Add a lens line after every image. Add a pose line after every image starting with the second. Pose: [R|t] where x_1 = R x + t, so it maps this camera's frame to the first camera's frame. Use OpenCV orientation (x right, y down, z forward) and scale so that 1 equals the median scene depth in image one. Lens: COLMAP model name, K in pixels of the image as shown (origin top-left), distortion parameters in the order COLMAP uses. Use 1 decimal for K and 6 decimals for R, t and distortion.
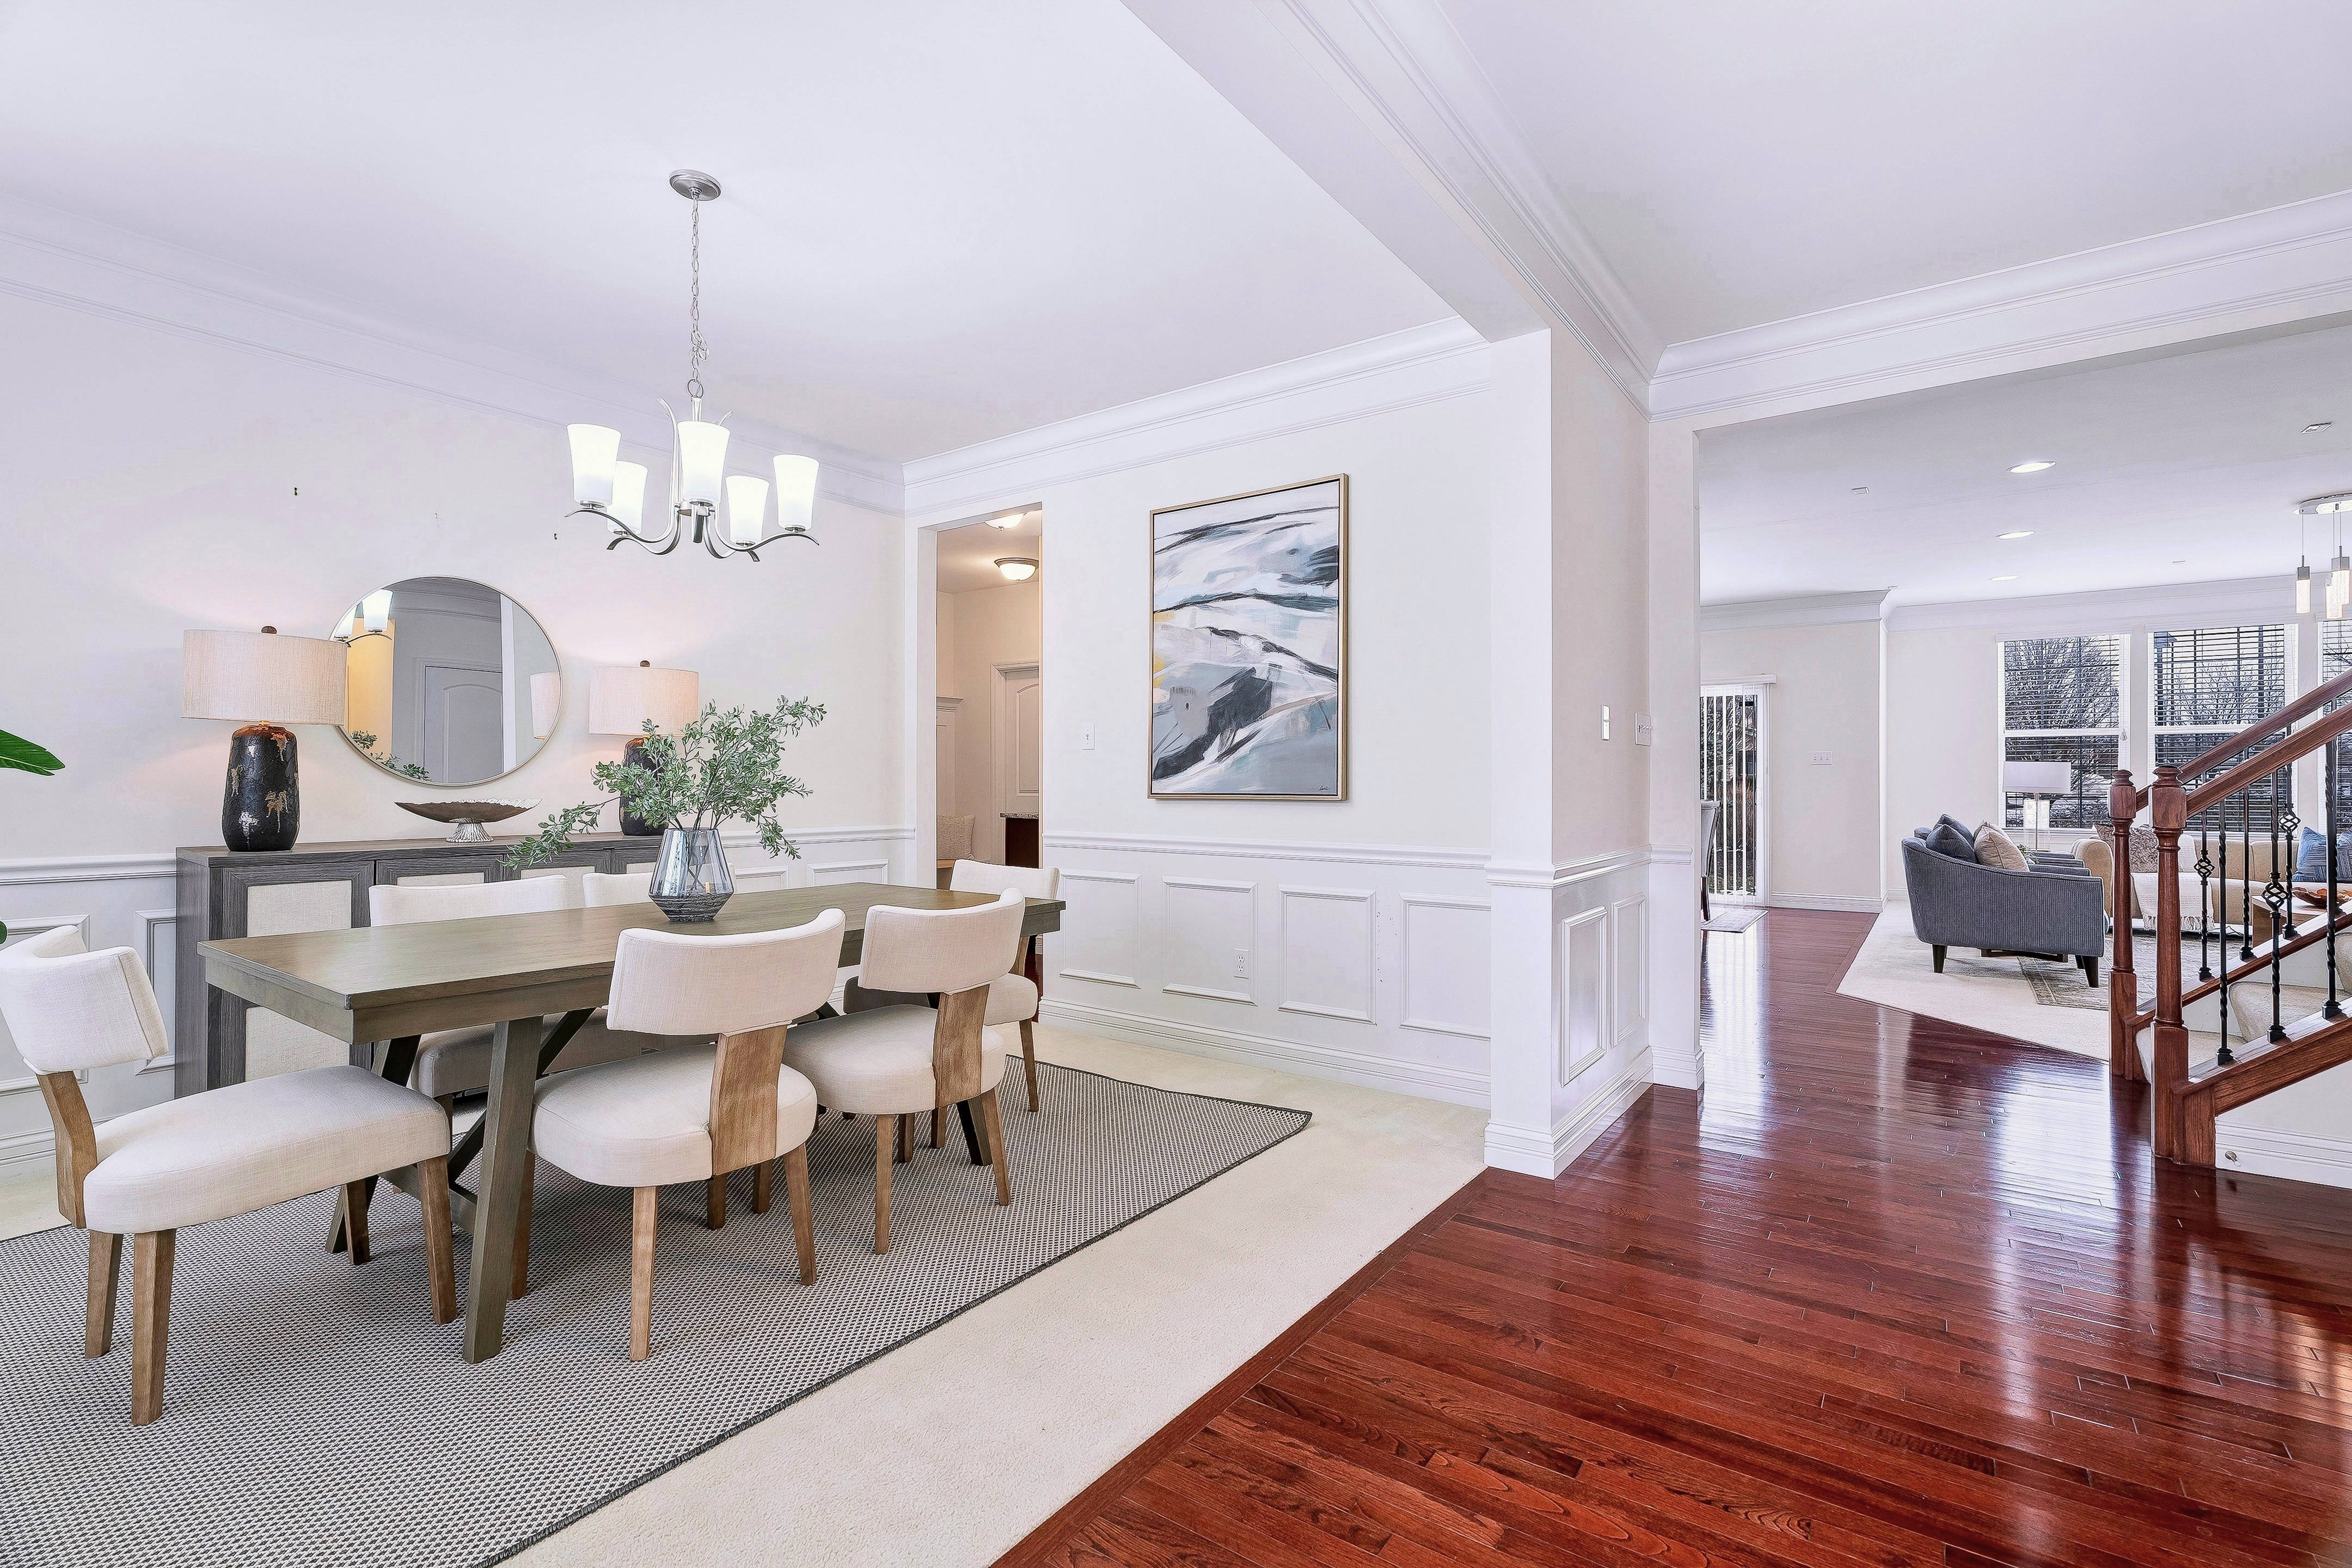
lens RADIAL K [[1067.2, 0, 1158.5], [0, 1067.2, 781.7], [0, 0, 1]] dist [-0.007595, 0.001000]
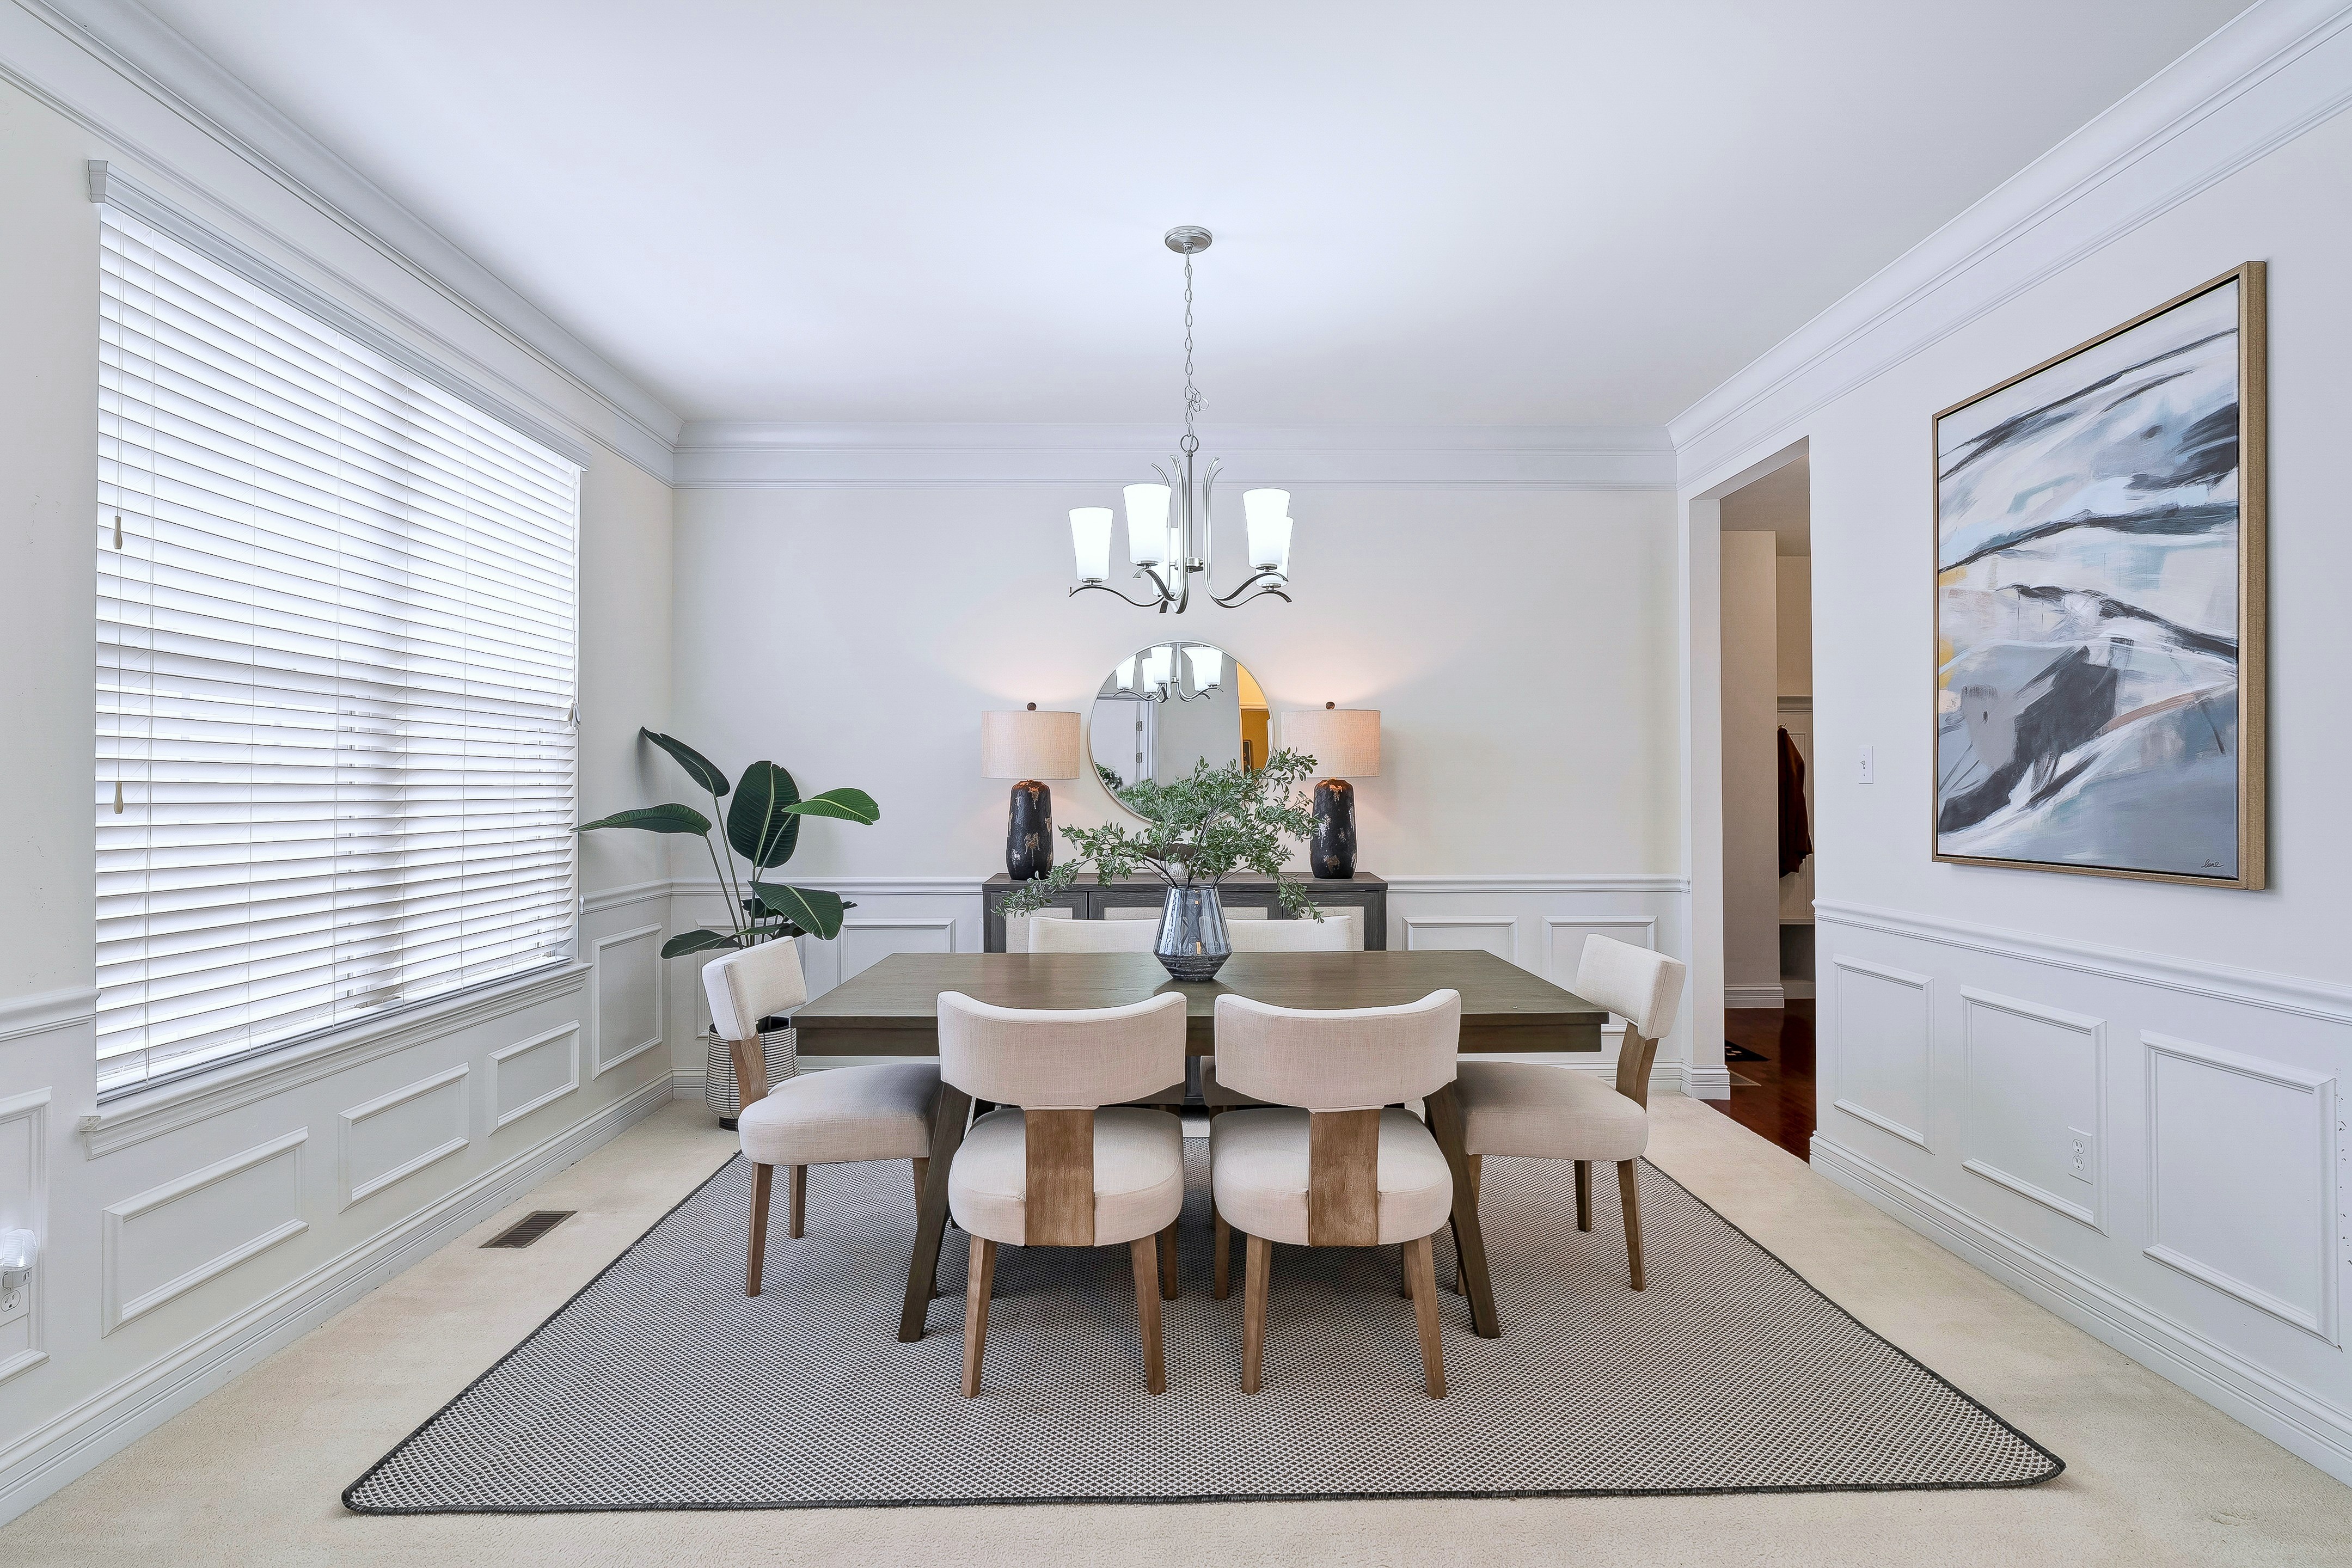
lens RADIAL K [[1147.6, 0, 1172.8], [0, 1147.6, 784.6], [0, 0, 1]] dist [-0.002747, -0.000550]
pose [[0.611733, -0.008125, -0.791023, 0.282836], [0.005023, 0.999967, -0.006387, -0.031686], [0.791049, -0.000066, 0.611753, 0.235549]]
